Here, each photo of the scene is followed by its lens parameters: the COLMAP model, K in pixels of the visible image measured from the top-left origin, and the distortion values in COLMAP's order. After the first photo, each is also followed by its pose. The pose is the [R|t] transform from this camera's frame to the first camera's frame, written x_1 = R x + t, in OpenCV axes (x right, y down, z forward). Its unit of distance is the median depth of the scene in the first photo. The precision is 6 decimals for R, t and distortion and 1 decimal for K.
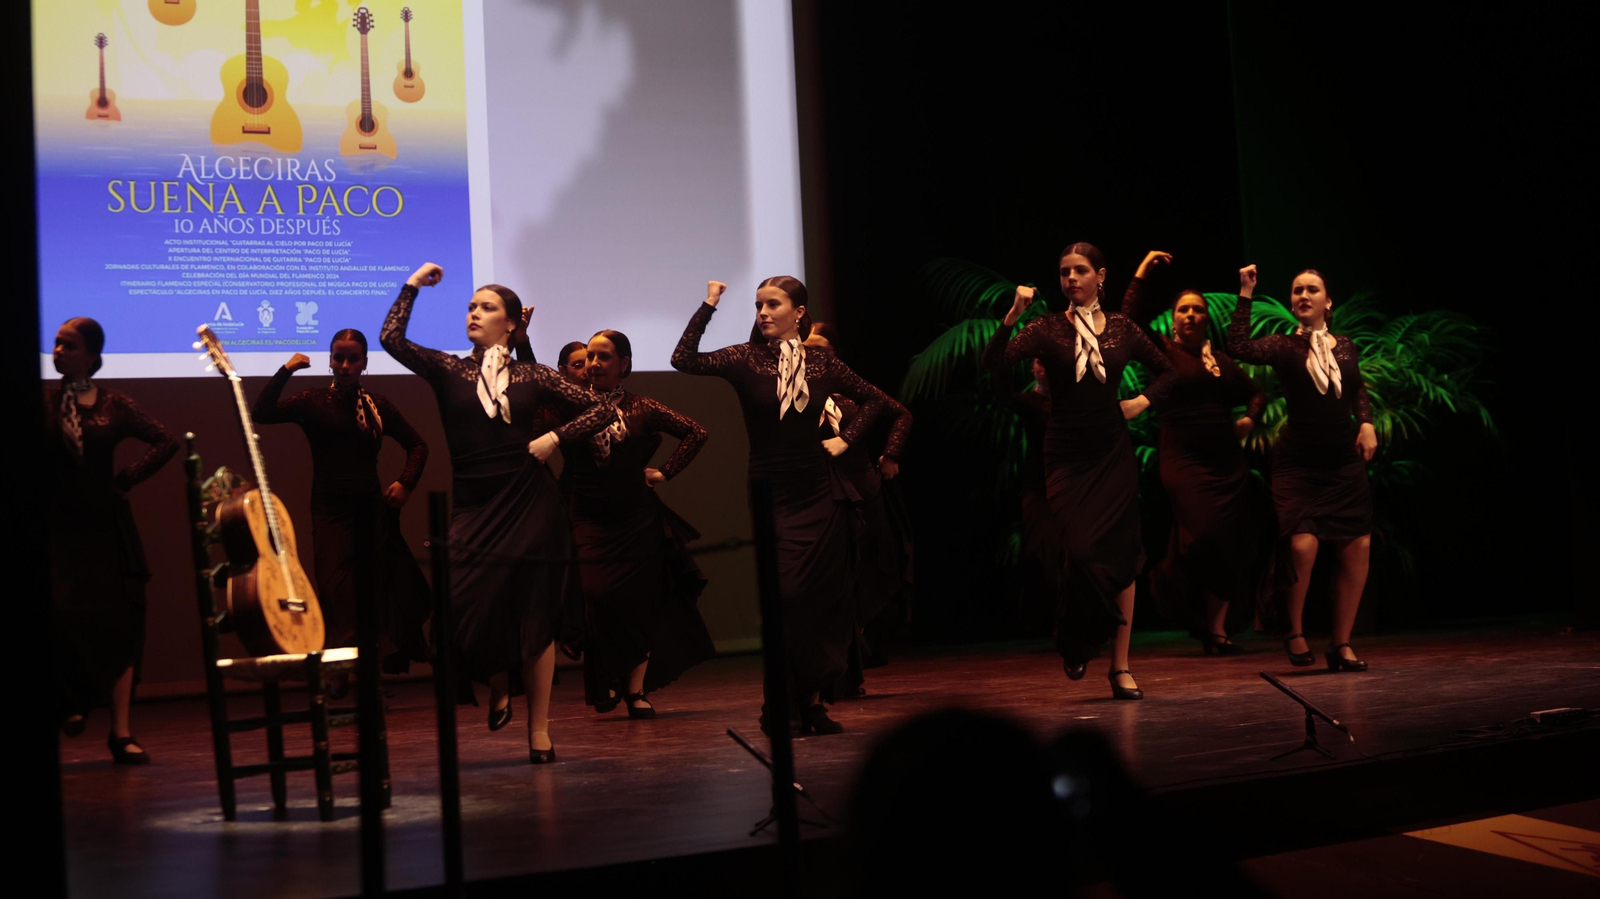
lens RADIAL K [[3084.1, 0, 800.0], [0, 3084.1, 449.5], [0, 0, 1]] dist [-0.299834, -0.091862]
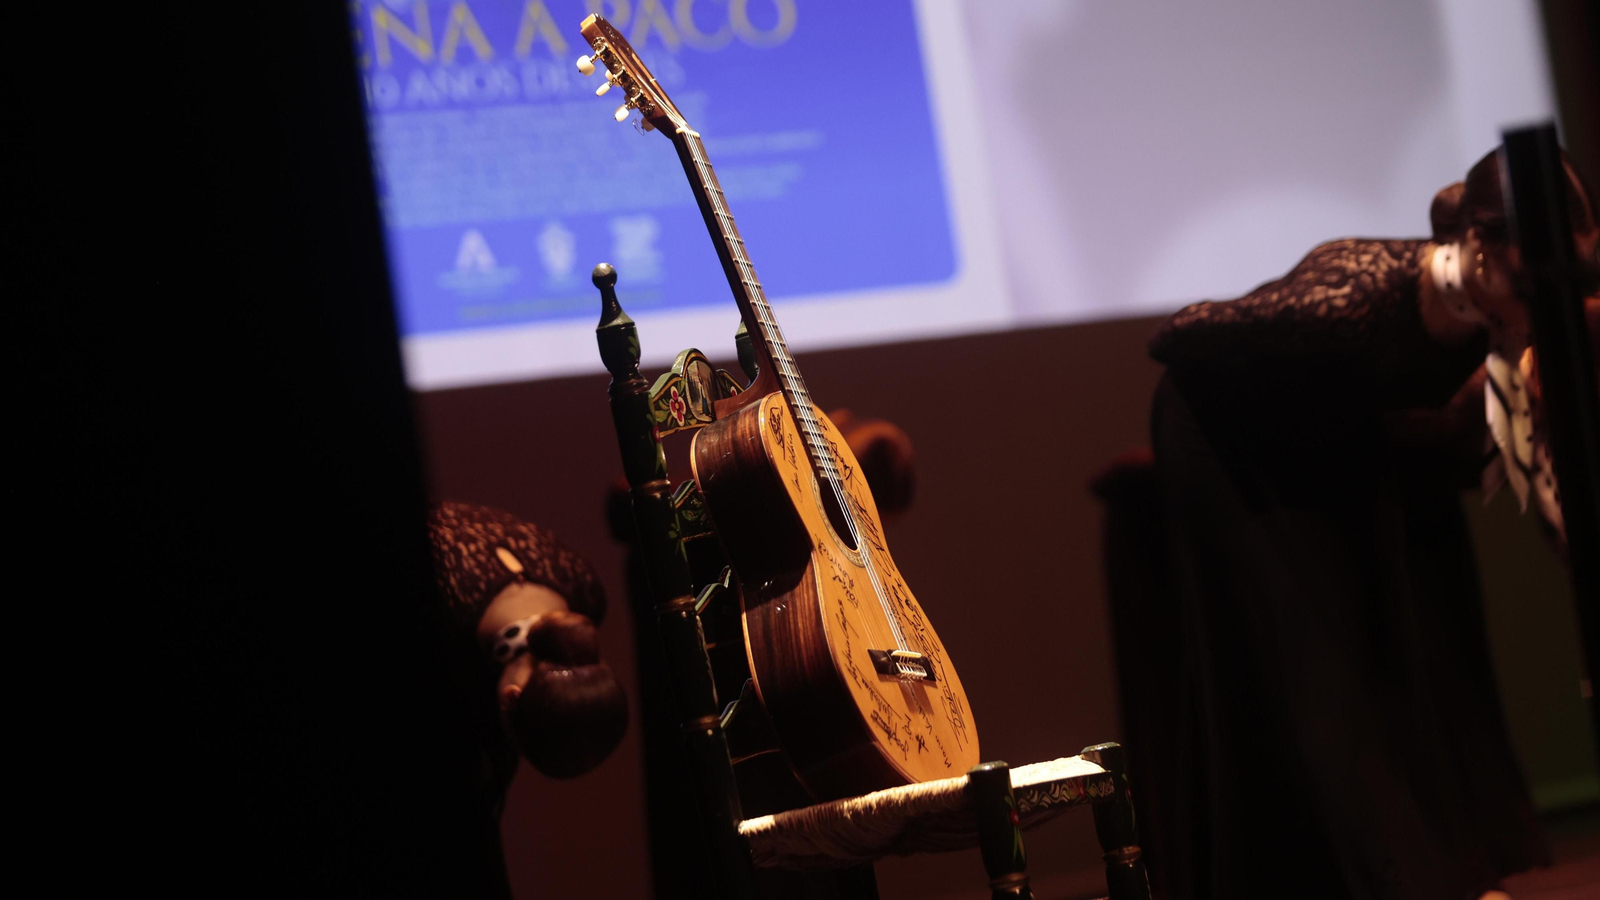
lens RADIAL K [[4781.8, 0, 800.0], [0, 4781.8, 450.0], [0, 0, 1]] dist [0.138274, 0.118832]
pose [[0.988509, -0.121822, -0.089496, -0.117340], [0.118532, 0.992094, -0.041224, 0.046331], [0.093810, 0.030142, 0.995134, 0.364401]]
